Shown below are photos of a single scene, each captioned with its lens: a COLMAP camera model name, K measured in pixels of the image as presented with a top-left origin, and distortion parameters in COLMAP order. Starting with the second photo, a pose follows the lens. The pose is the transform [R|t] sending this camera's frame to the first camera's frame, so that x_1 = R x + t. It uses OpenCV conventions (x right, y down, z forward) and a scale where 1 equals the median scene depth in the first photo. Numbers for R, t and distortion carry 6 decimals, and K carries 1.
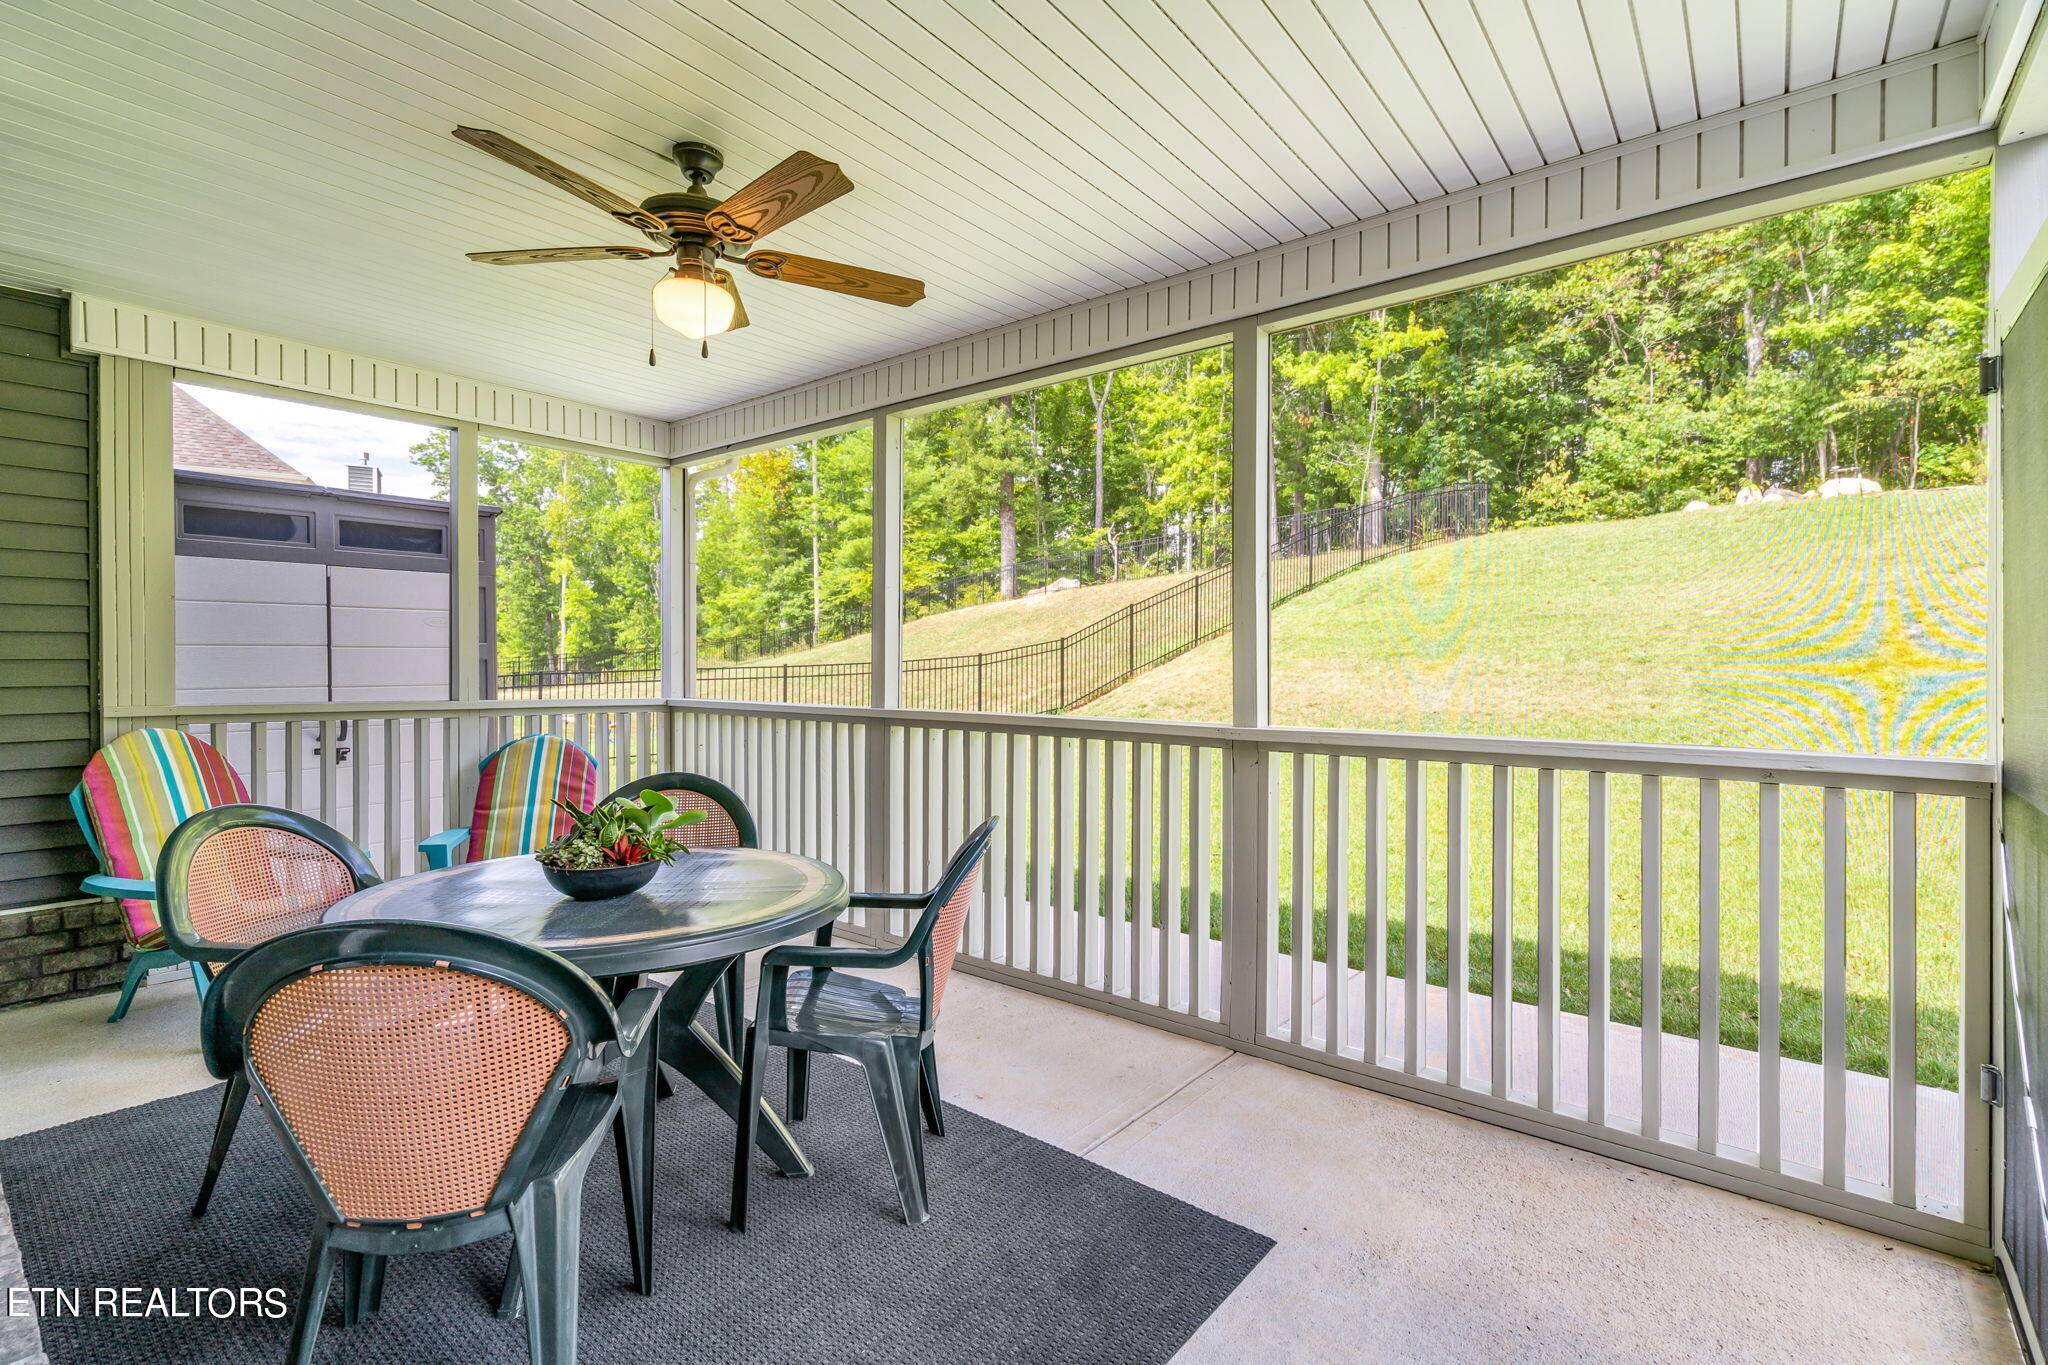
lens RADIAL K [[926.2, 0, 1033.8], [0, 926.2, 670.1], [0, 0, 1]] dist [0.002019, -0.000161]
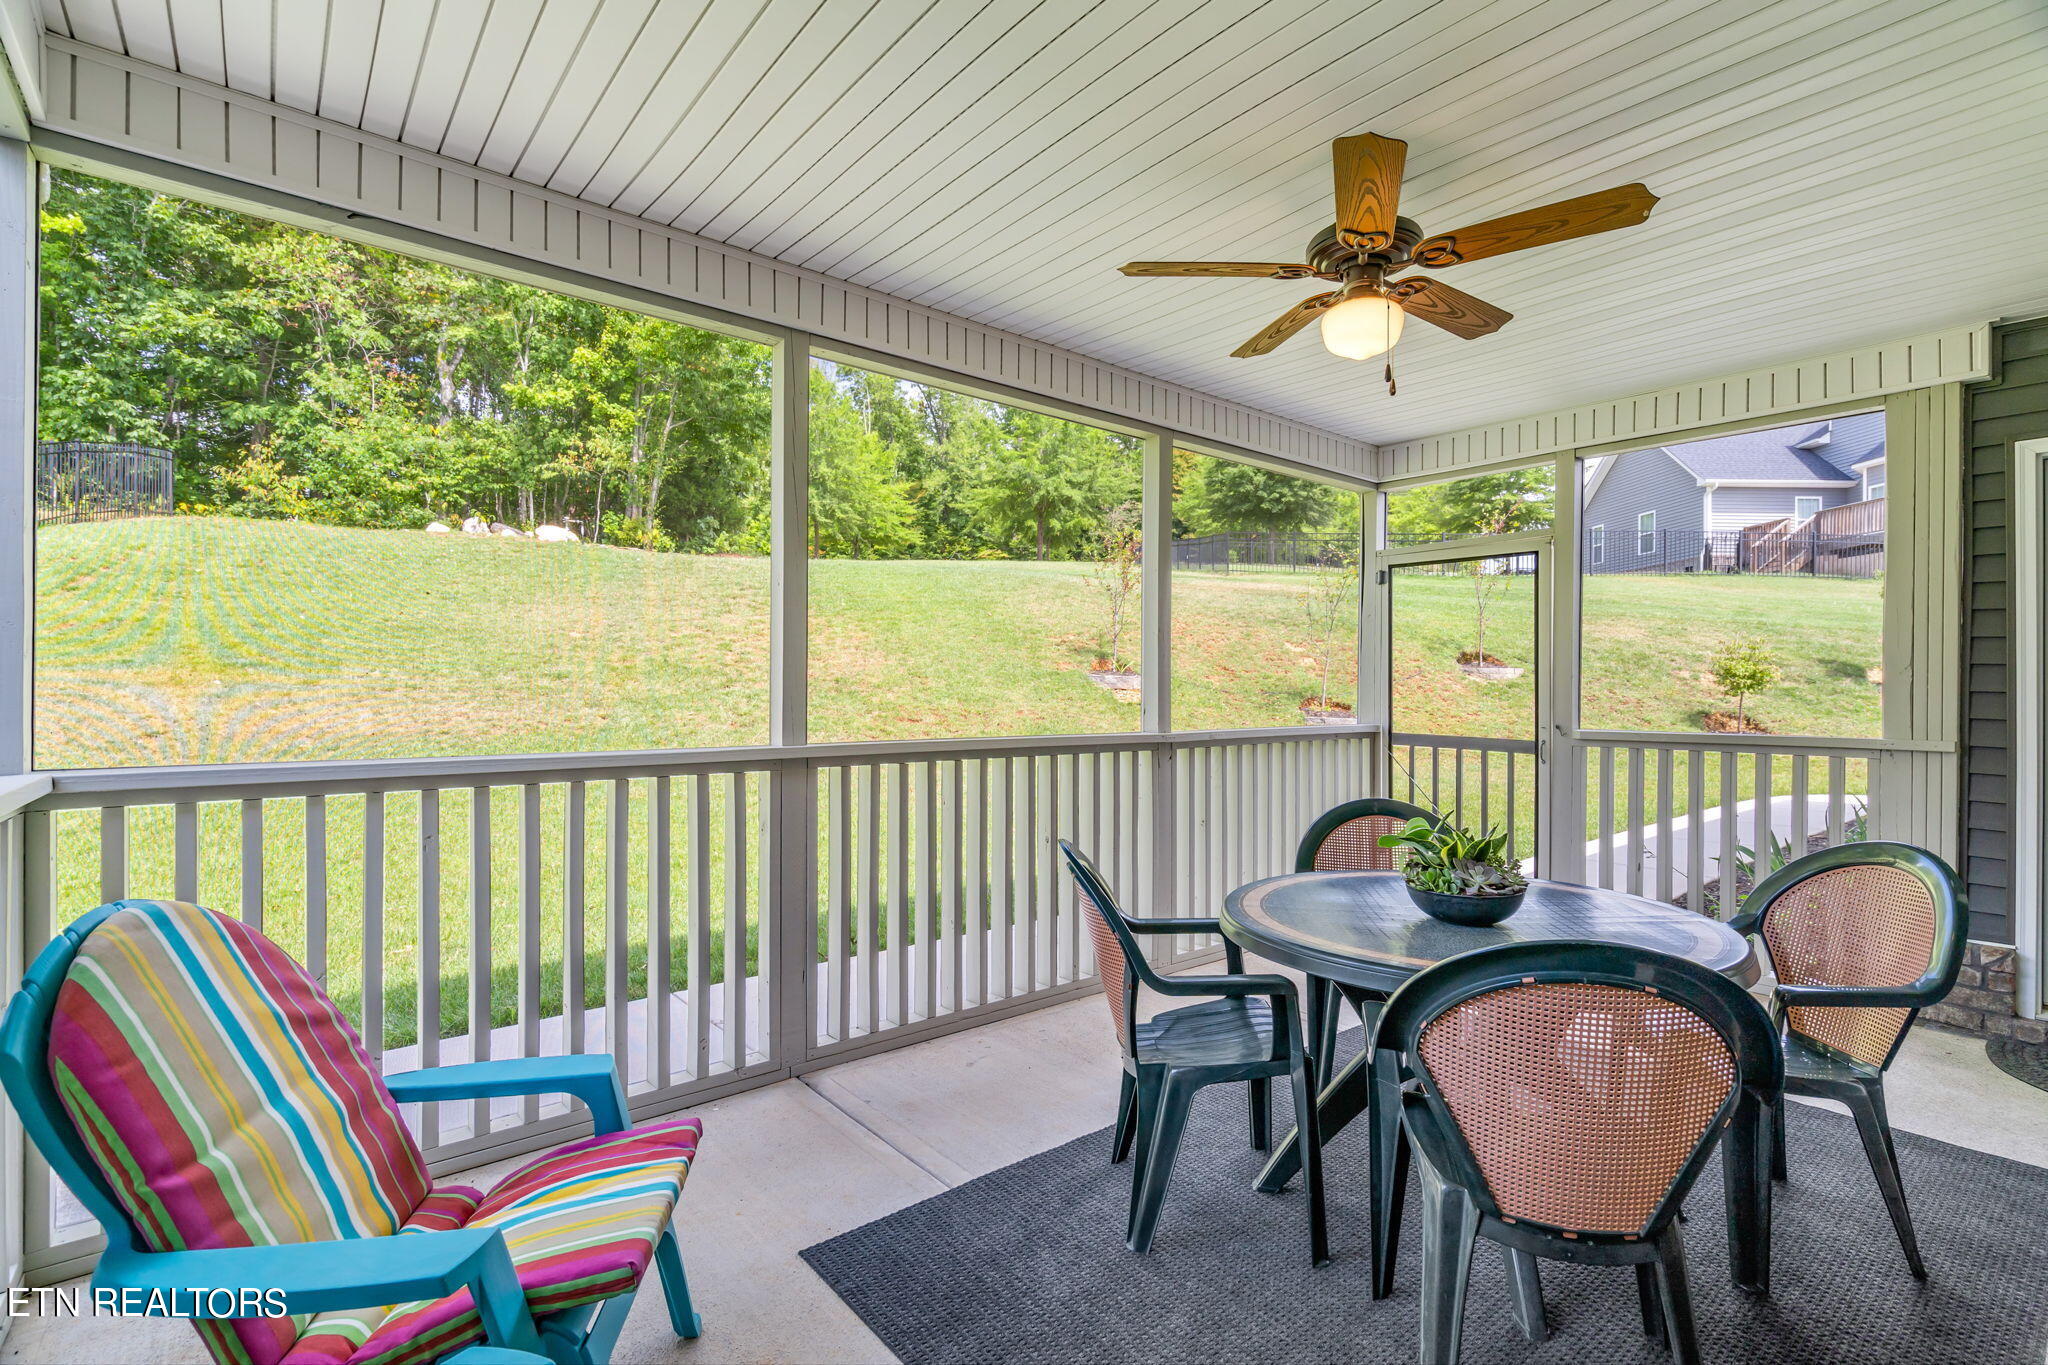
lens RADIAL K [[926.2, 0, 1027.1], [0, 926.2, 674.9], [0, 0, 1]] dist [0.002019, -0.000161]
pose [[0.223038, 0.011029, 0.974747, -0.155560], [-0.002219, 0.999939, -0.010807, -0.001234], [-0.974807, 0.000247, 0.223049, 0.120764]]
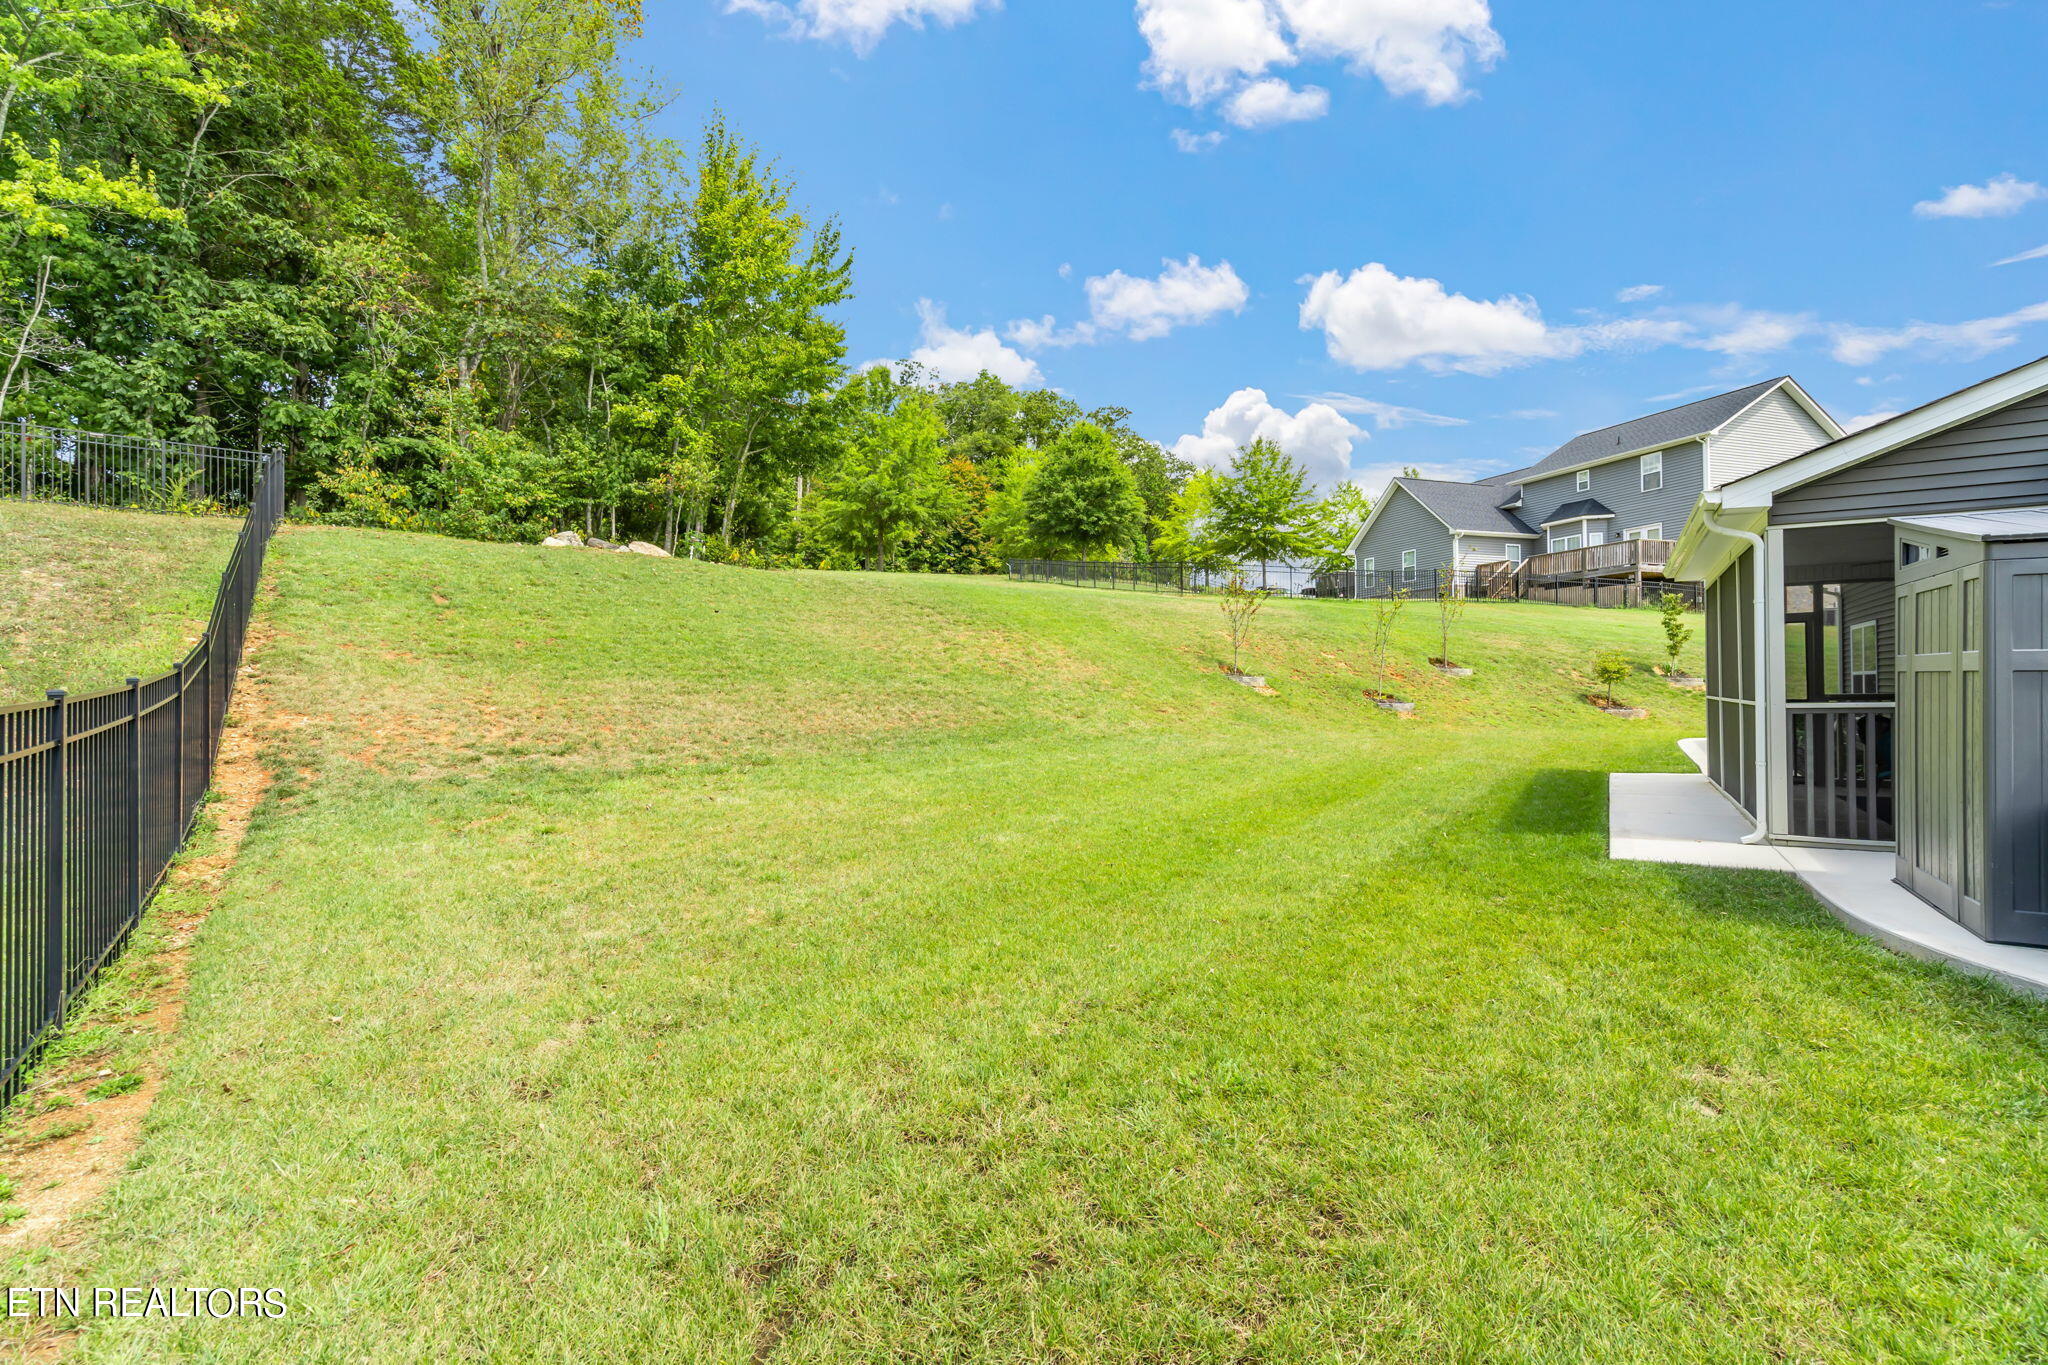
lens RADIAL K [[926.2, 0, 1034.6], [0, 926.2, 685.2], [0, 0, 1]] dist [0.002019, -0.000161]
pose [[-0.095212, 0.003932, 0.995449, -0.422756], [0.012834, 0.999914, -0.002722, 0.001221], [-0.995374, 0.012516, -0.095254, 0.549863]]
